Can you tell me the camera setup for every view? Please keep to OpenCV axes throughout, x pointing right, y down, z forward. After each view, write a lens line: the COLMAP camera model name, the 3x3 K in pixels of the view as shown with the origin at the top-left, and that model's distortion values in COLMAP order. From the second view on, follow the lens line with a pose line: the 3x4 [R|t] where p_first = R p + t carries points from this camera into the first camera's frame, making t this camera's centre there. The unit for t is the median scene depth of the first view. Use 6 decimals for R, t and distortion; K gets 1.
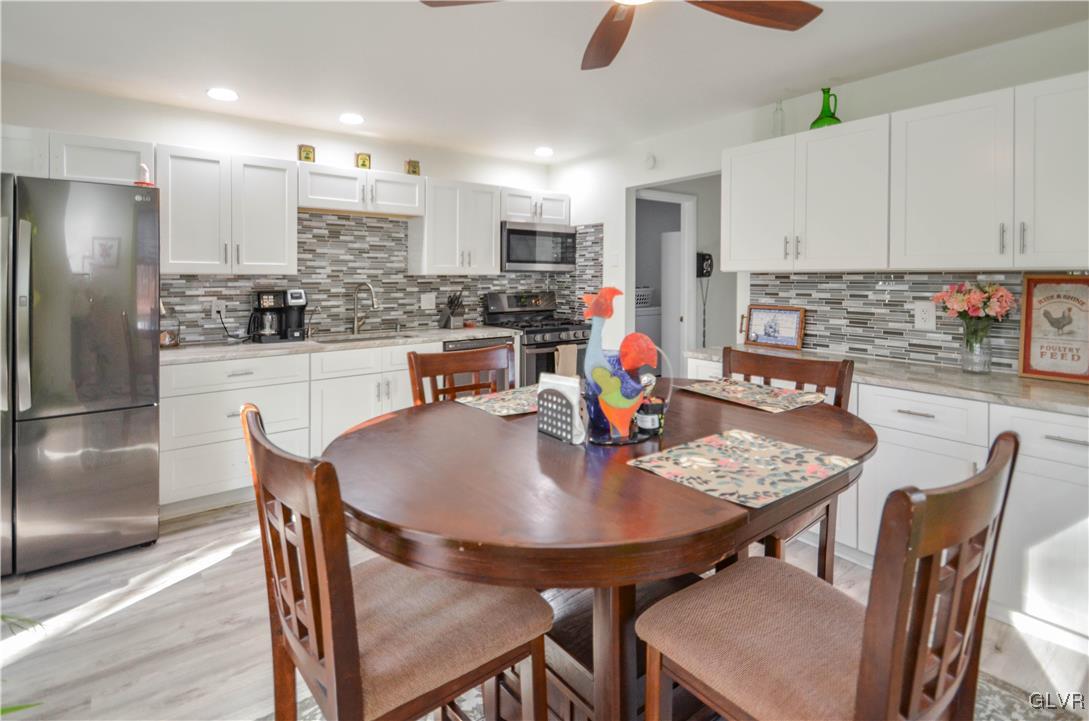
lens RADIAL K [[524.8, 0, 541.6], [0, 524.8, 280.6], [0, 0, 1]] dist [0.025011, -0.000314]
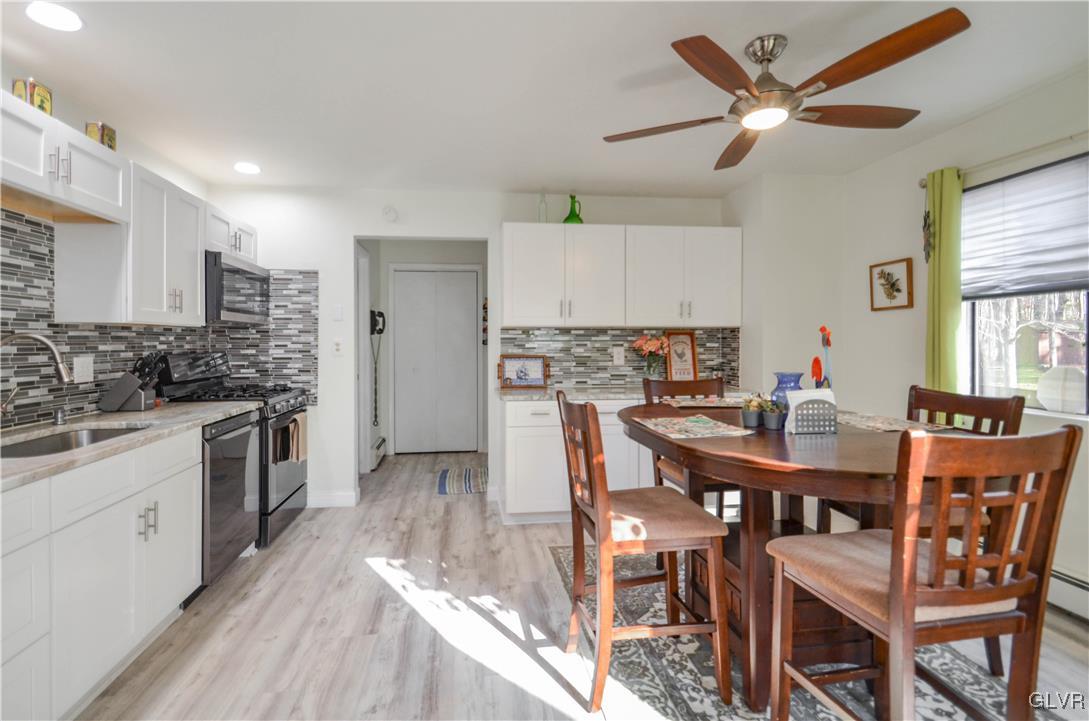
lens RADIAL K [[508.5, 0, 521.6], [0, 508.5, 345.9], [0, 0, 1]] dist [0.001075, -0.000613]
pose [[0.511482, -0.009298, 0.859244, -0.480179], [0.009440, 0.999942, 0.005201, 0.016101], [-0.859242, 0.005451, 0.511540, 0.307847]]
